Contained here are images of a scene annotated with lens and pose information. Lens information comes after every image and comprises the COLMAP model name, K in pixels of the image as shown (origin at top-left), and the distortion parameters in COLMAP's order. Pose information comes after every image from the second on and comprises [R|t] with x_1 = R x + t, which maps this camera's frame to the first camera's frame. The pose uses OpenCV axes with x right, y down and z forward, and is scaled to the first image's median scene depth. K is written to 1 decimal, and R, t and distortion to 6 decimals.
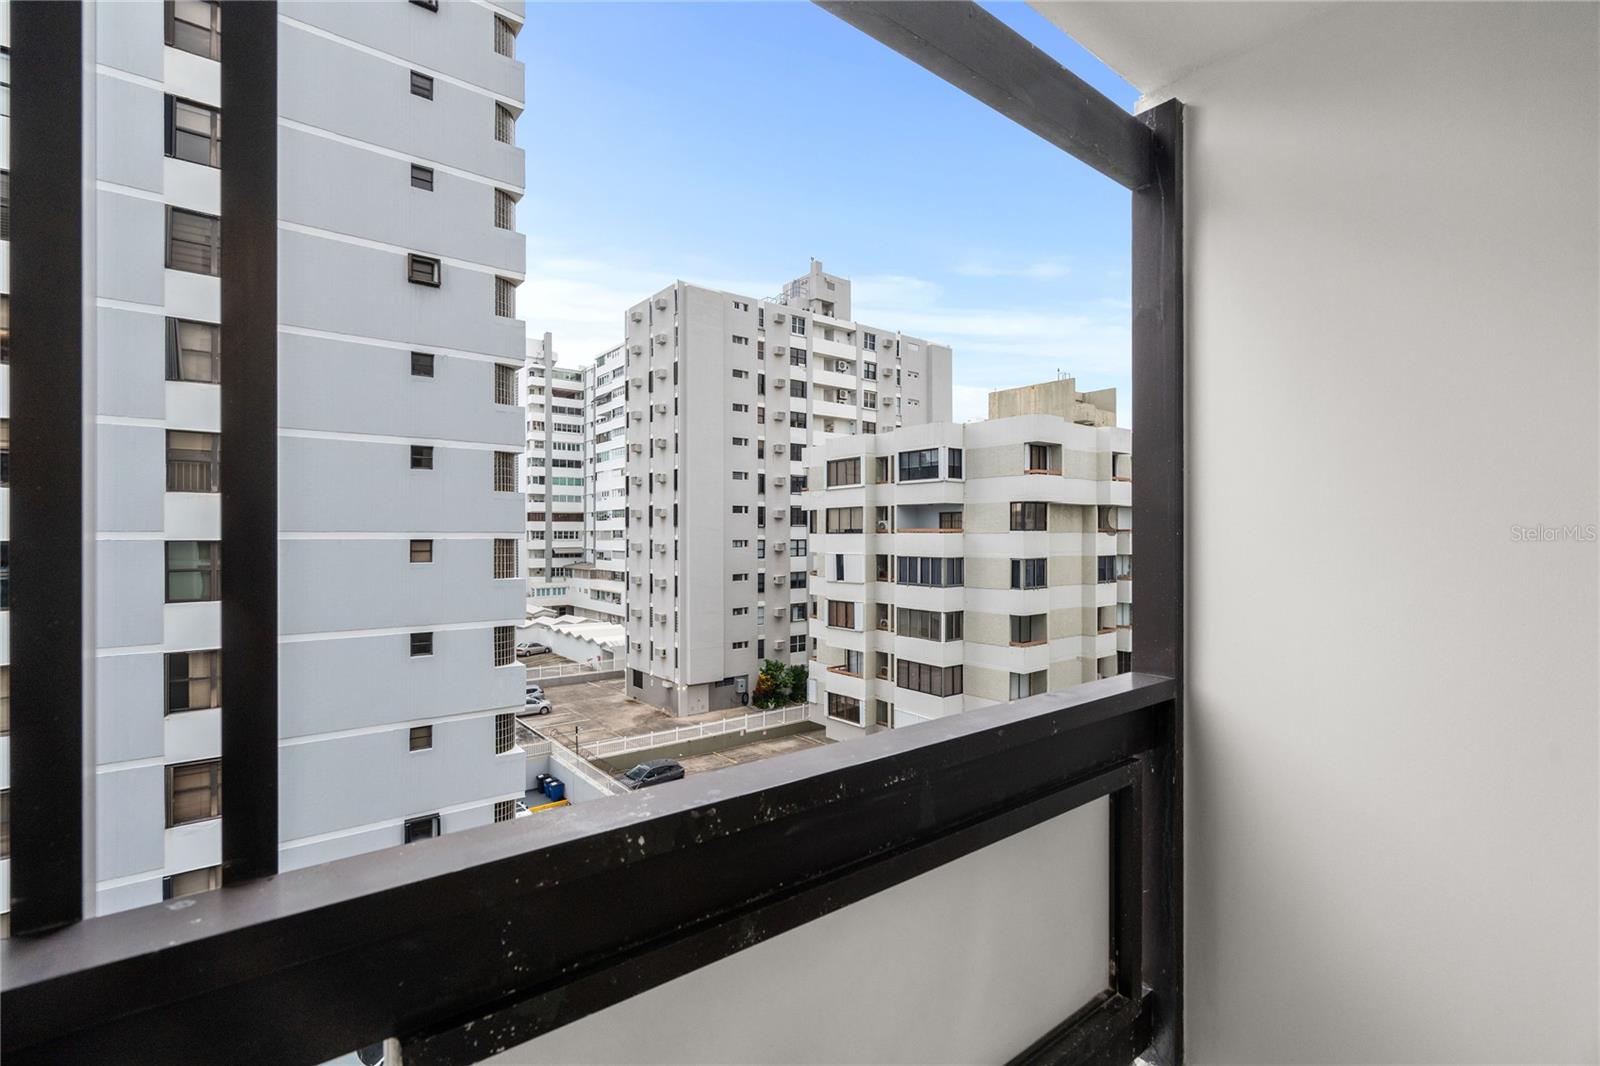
lens RADIAL K [[718.0, 0, 791.3], [0, 718.0, 534.5], [0, 0, 1]] dist [-0.002641, 0.000389]
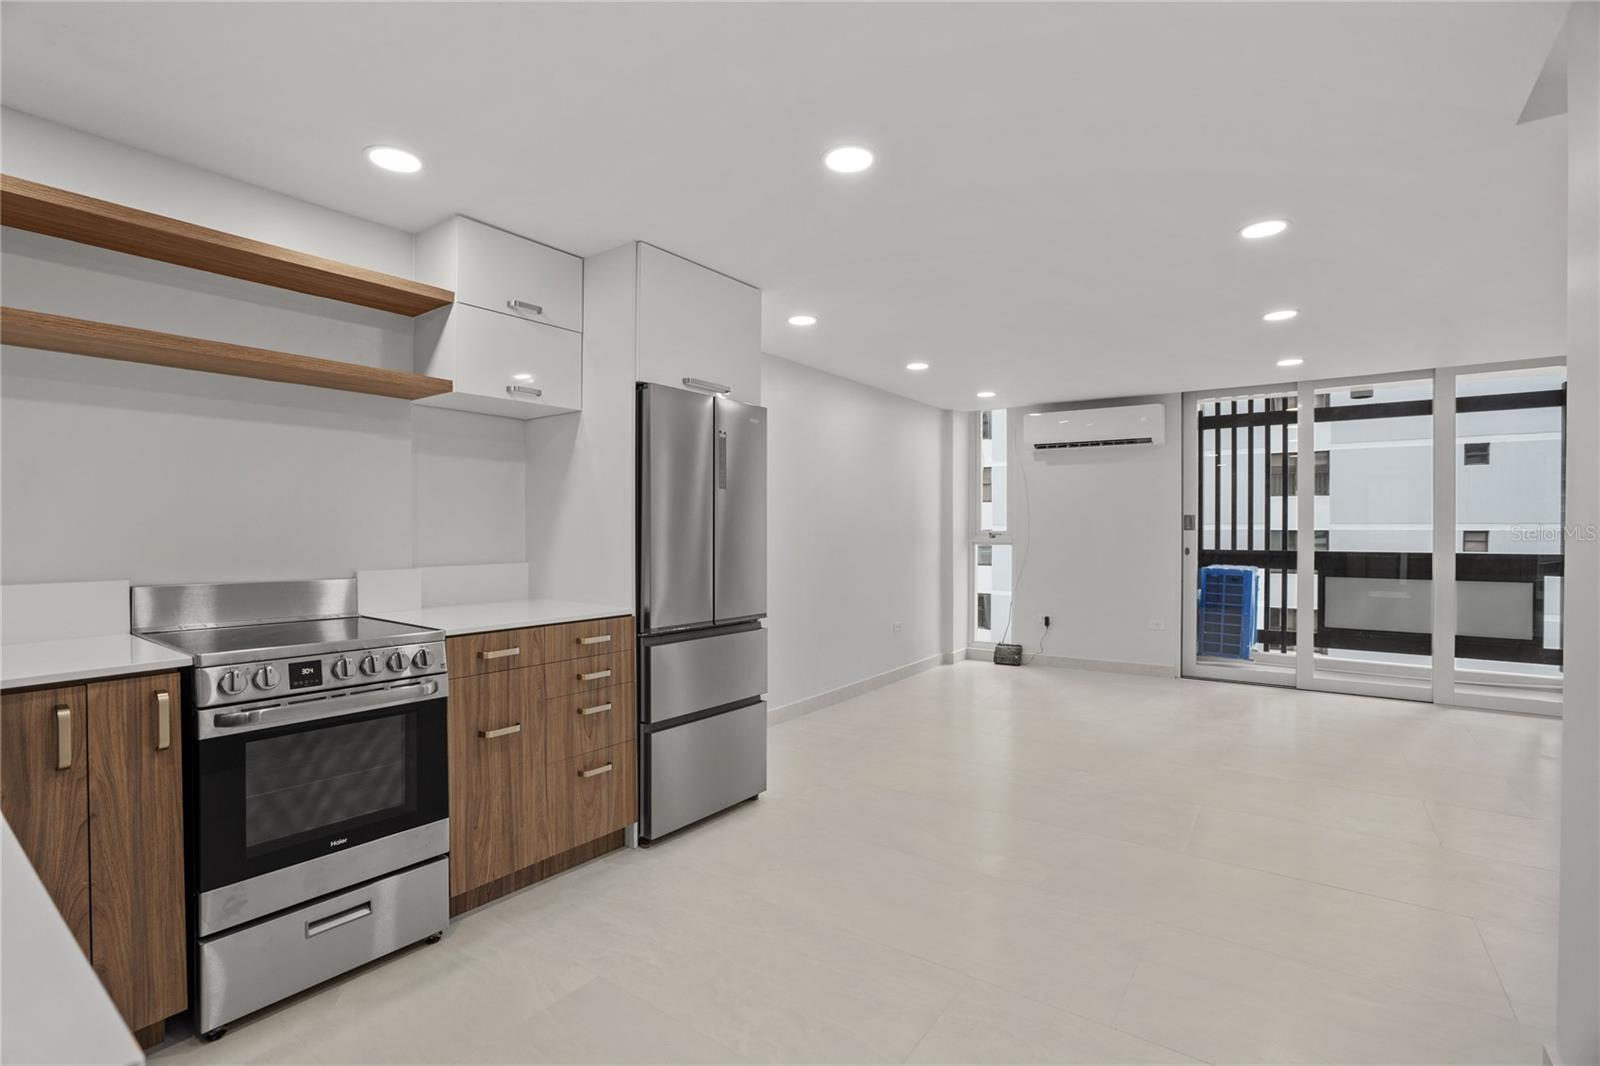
lens RADIAL K [[734.9, 0, 794.5], [0, 734.9, 535.3], [0, 0, 1]] dist [-0.063814, 0.026777]
pose [[0.278368, 0.009746, -0.960425, 0.105179], [-0.003207, 0.999952, 0.009218, 0.003479], [0.960469, 0.000514, 0.278386, -0.131574]]
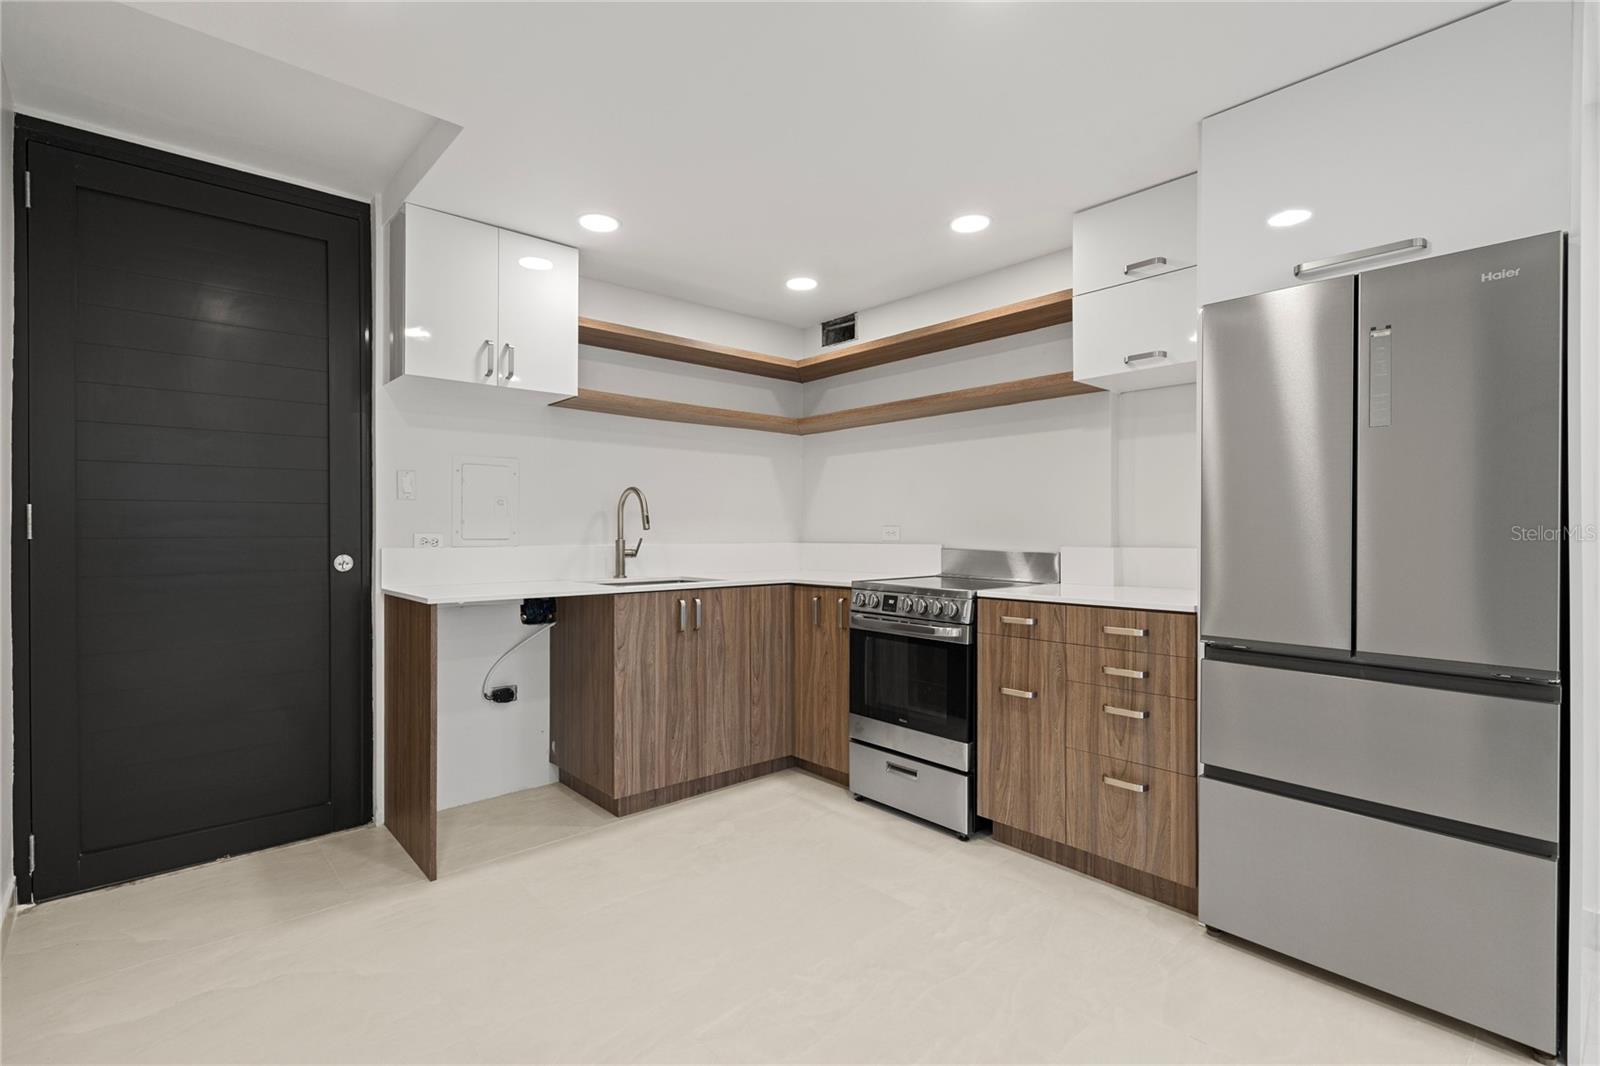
lens RADIAL K [[747.6, 0, 793.5], [0, 747.6, 532.5], [0, 0, 1]] dist [0.002771, 0.000663]
pose [[-0.997705, 0.002414, -0.067668, 0.069658], [0.002221, 0.999993, 0.002934, 0.005412], [0.067675, 0.002777, -0.997704, -0.078232]]
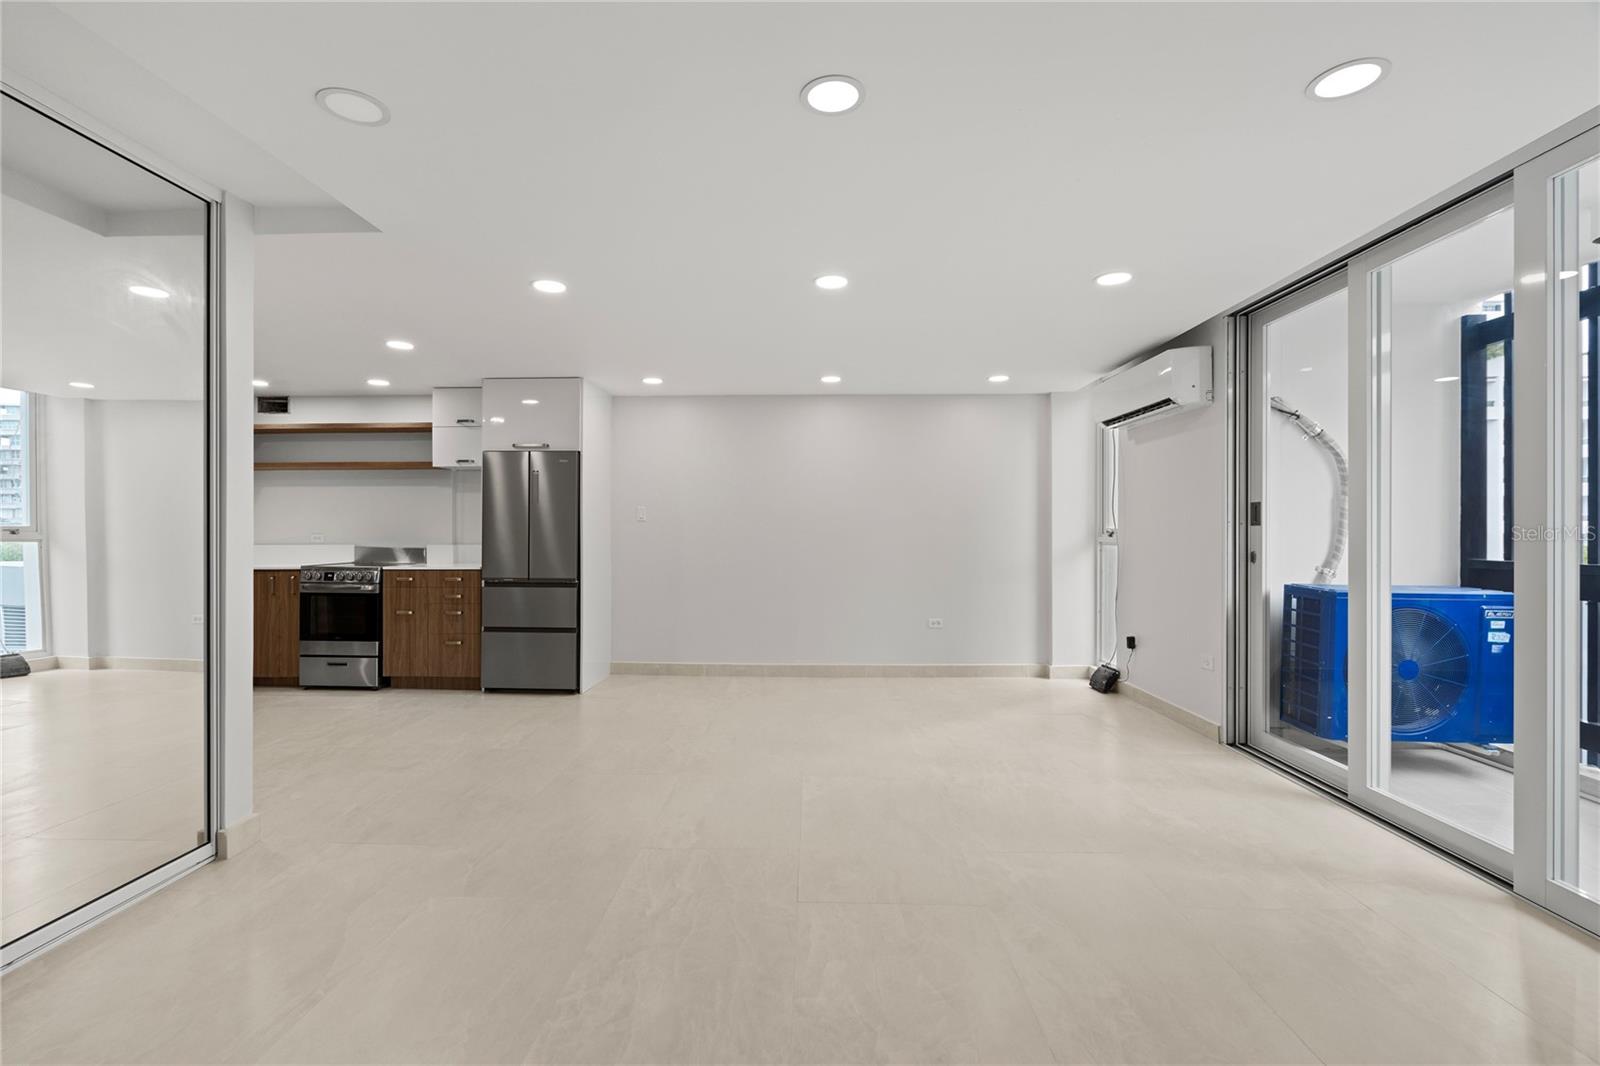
lens RADIAL K [[718.0, 0, 791.3], [0, 718.0, 534.5], [0, 0, 1]] dist [-0.002641, 0.000389]
pose [[-0.642053, 0.004636, -0.766646, 0.100034], [-0.000164, 0.999981, 0.006184, 0.004183], [0.766660, 0.004096, -0.642040, -0.005418]]
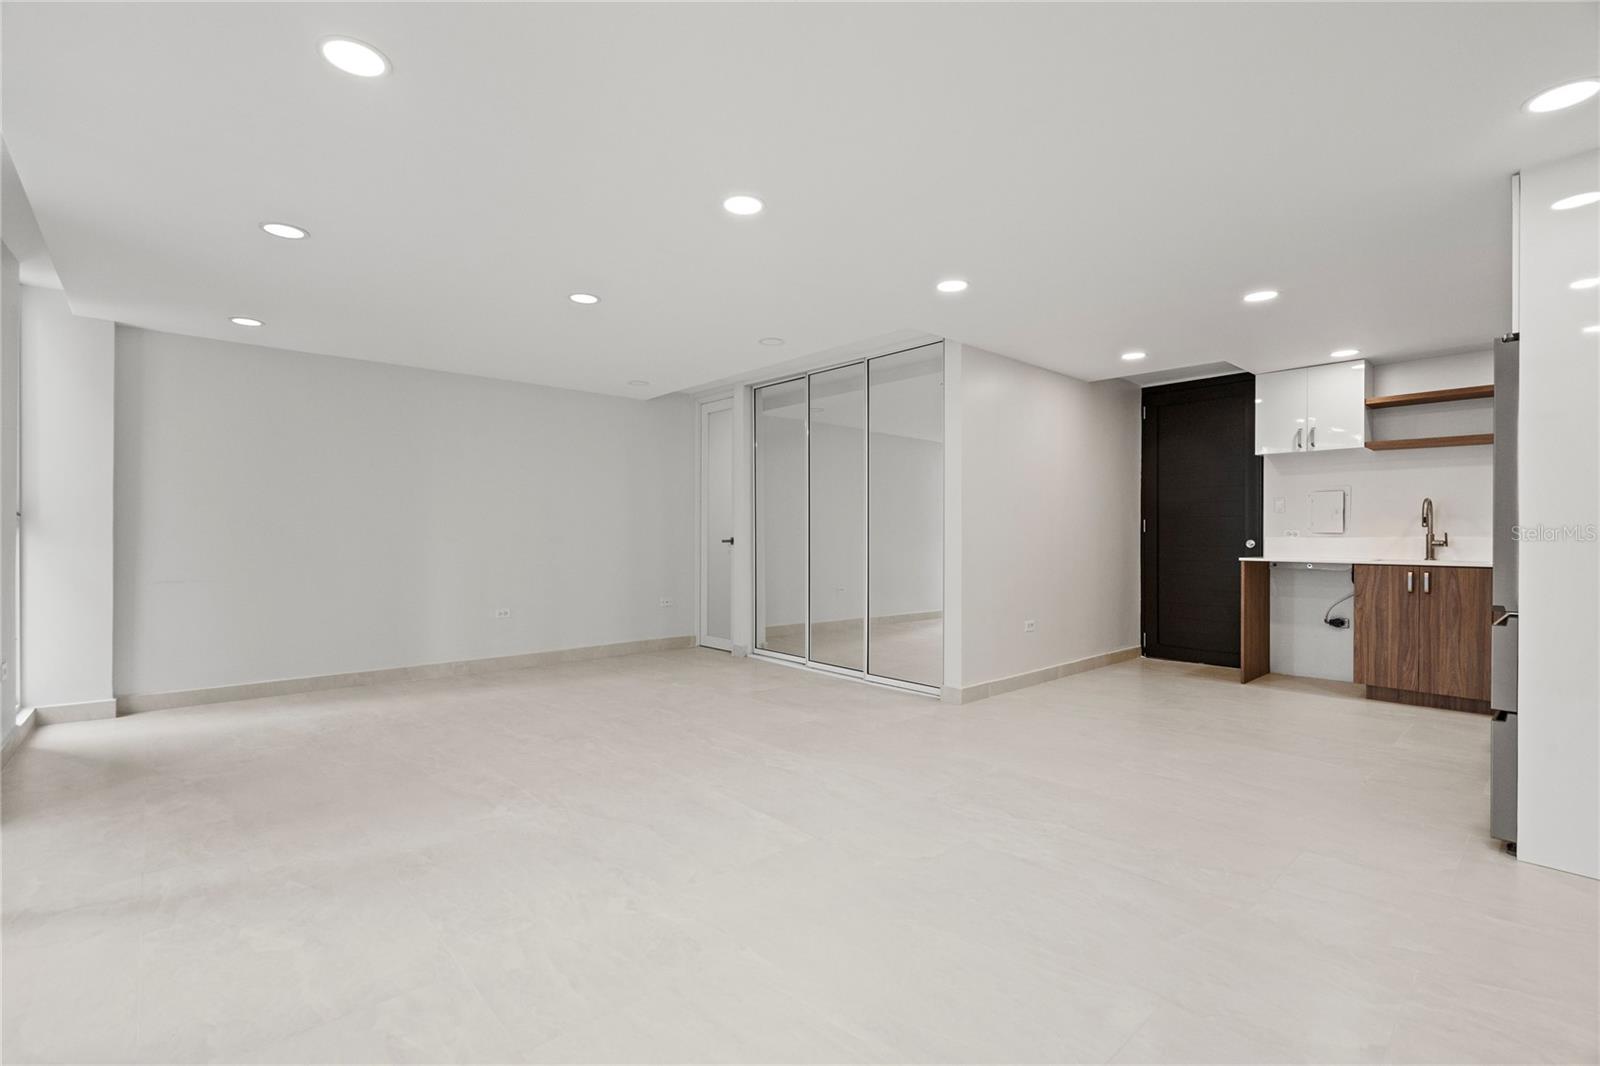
lens RADIAL K [[718.0, 0, 791.3], [0, 718.0, 534.5], [0, 0, 1]] dist [-0.002641, 0.000389]
pose [[-0.063969, 0.000991, 0.997951, -0.025490], [-0.001779, 0.999998, -0.001108, 0.006807], [-0.997950, -0.001846, -0.063967, -0.051671]]
